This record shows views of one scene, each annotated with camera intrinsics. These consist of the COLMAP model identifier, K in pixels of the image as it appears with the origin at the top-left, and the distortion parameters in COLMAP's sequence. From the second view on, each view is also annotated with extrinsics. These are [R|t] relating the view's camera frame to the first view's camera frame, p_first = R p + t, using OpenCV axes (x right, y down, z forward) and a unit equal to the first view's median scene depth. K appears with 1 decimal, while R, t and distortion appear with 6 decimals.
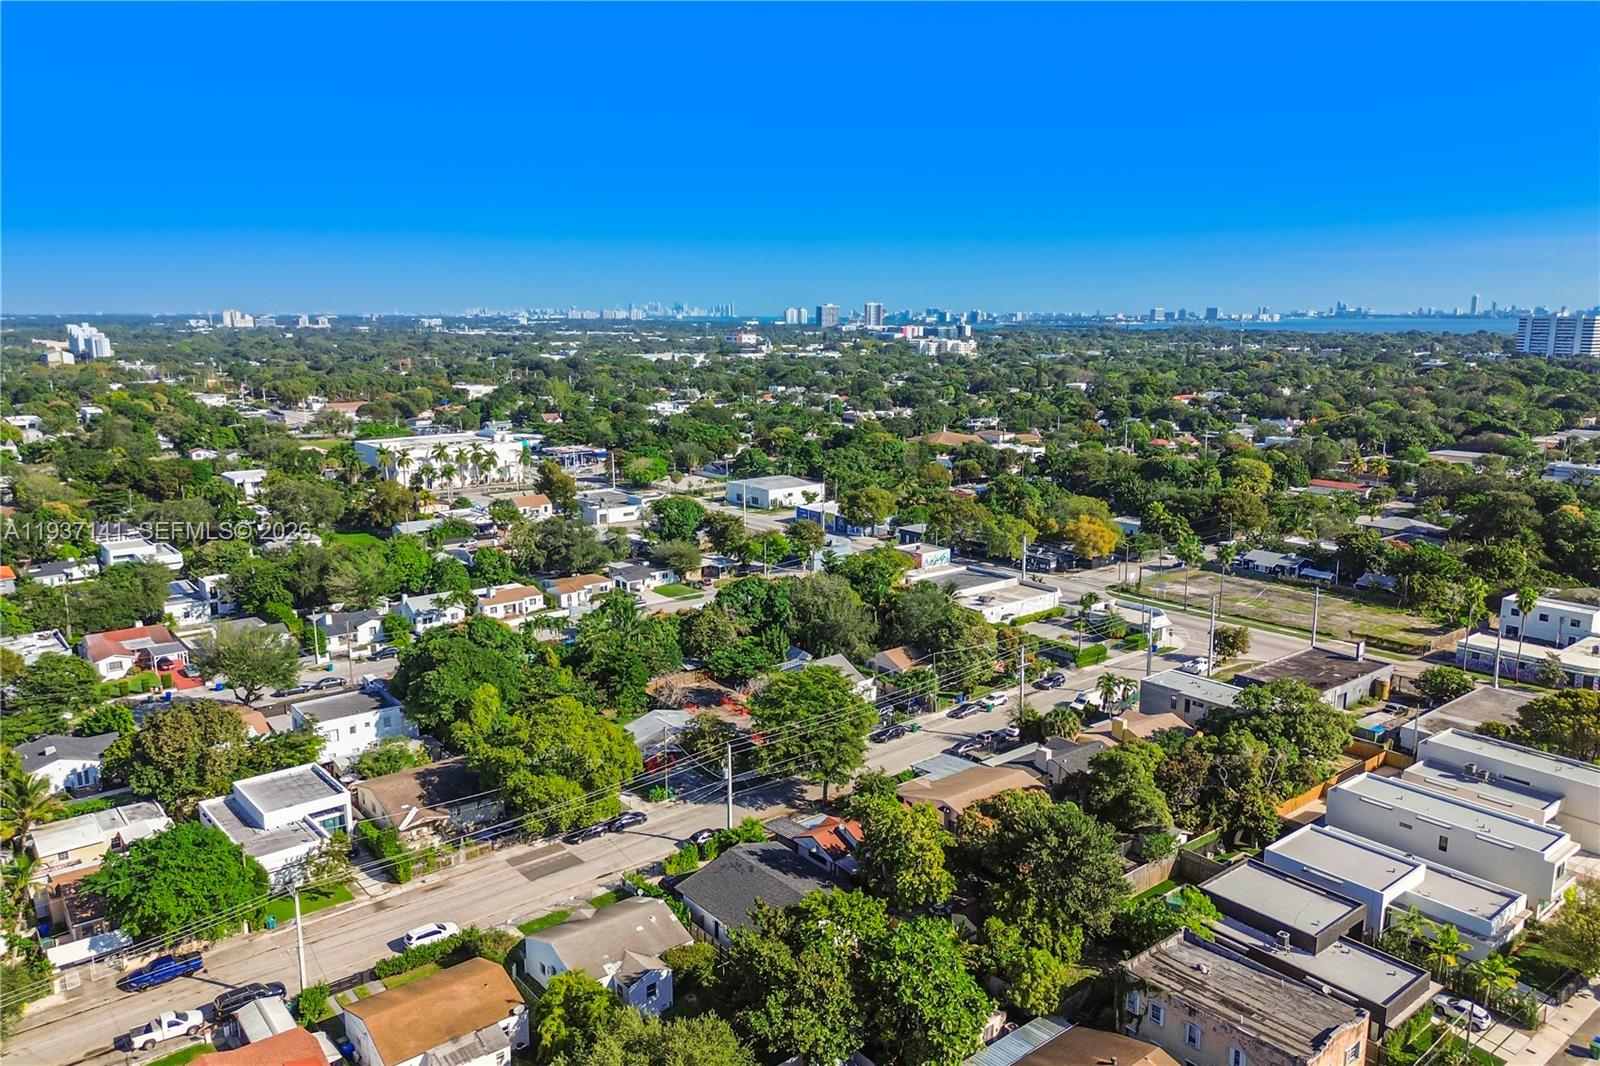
lens RADIAL K [[1130.3, 0, 800.0], [0, 1130.3, 533.0], [0, 0, 1]] dist [0.076250, -0.082469]
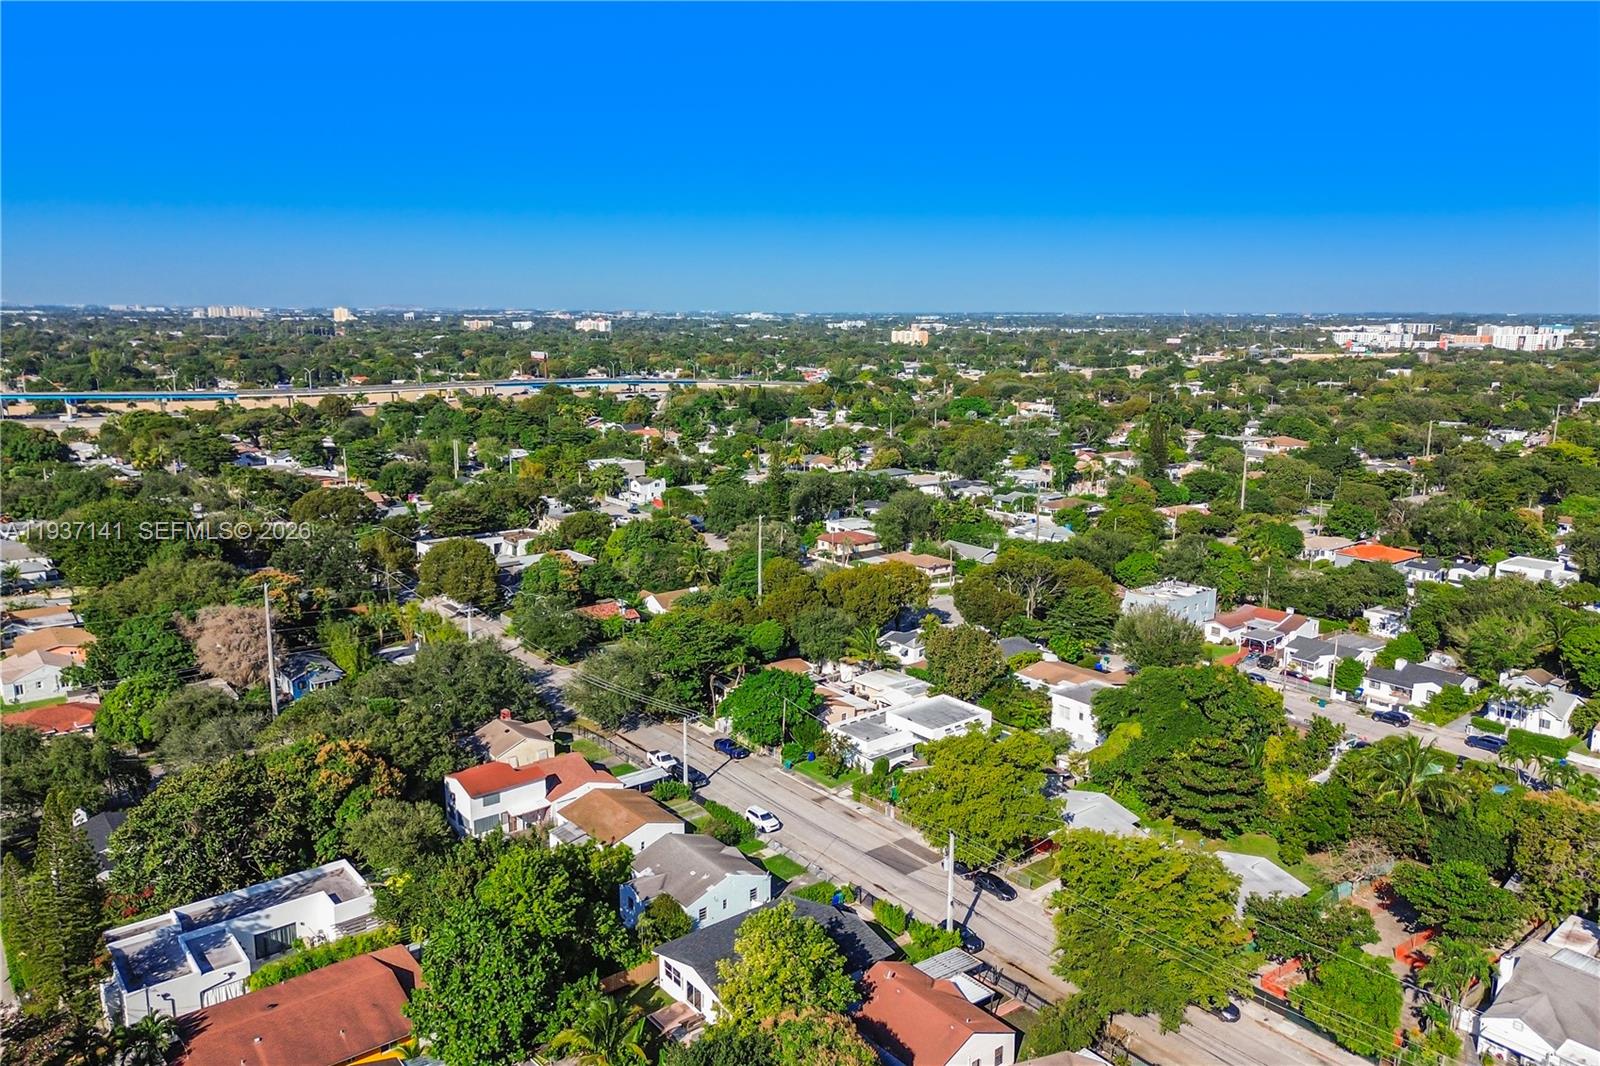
lens RADIAL K [[1130.3, 0, 800.0], [0, 1130.3, 533.0], [0, 0, 1]] dist [0.076250, -0.082469]
pose [[-0.005191, 0.194799, -0.980829, 0.358773], [-0.196670, 0.961487, 0.191998, -0.082798], [0.980456, 0.193897, 0.033320, 0.411904]]
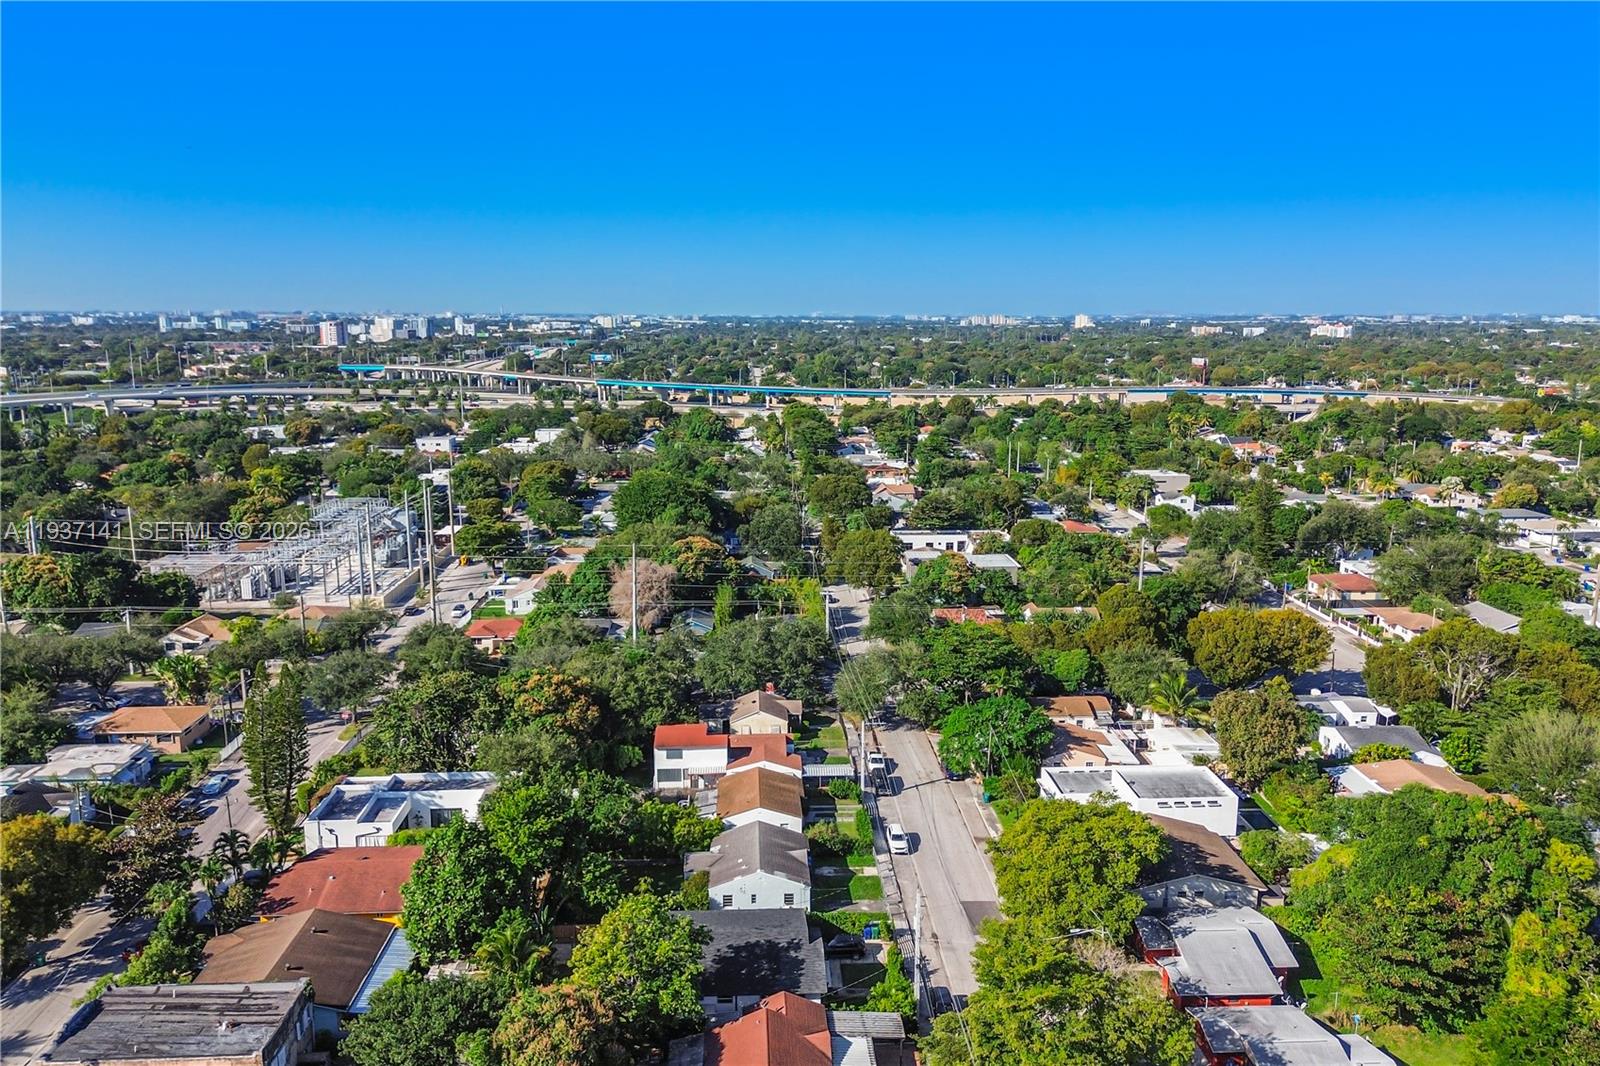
lens RADIAL K [[1130.3, 0, 800.0], [0, 1130.3, 533.0], [0, 0, 1]] dist [0.076250, -0.082469]
pose [[-0.589792, 0.154171, -0.792702, 0.273553], [-0.155469, 0.941568, 0.298797, -0.125850], [0.792449, 0.299469, -0.531360, 0.638081]]
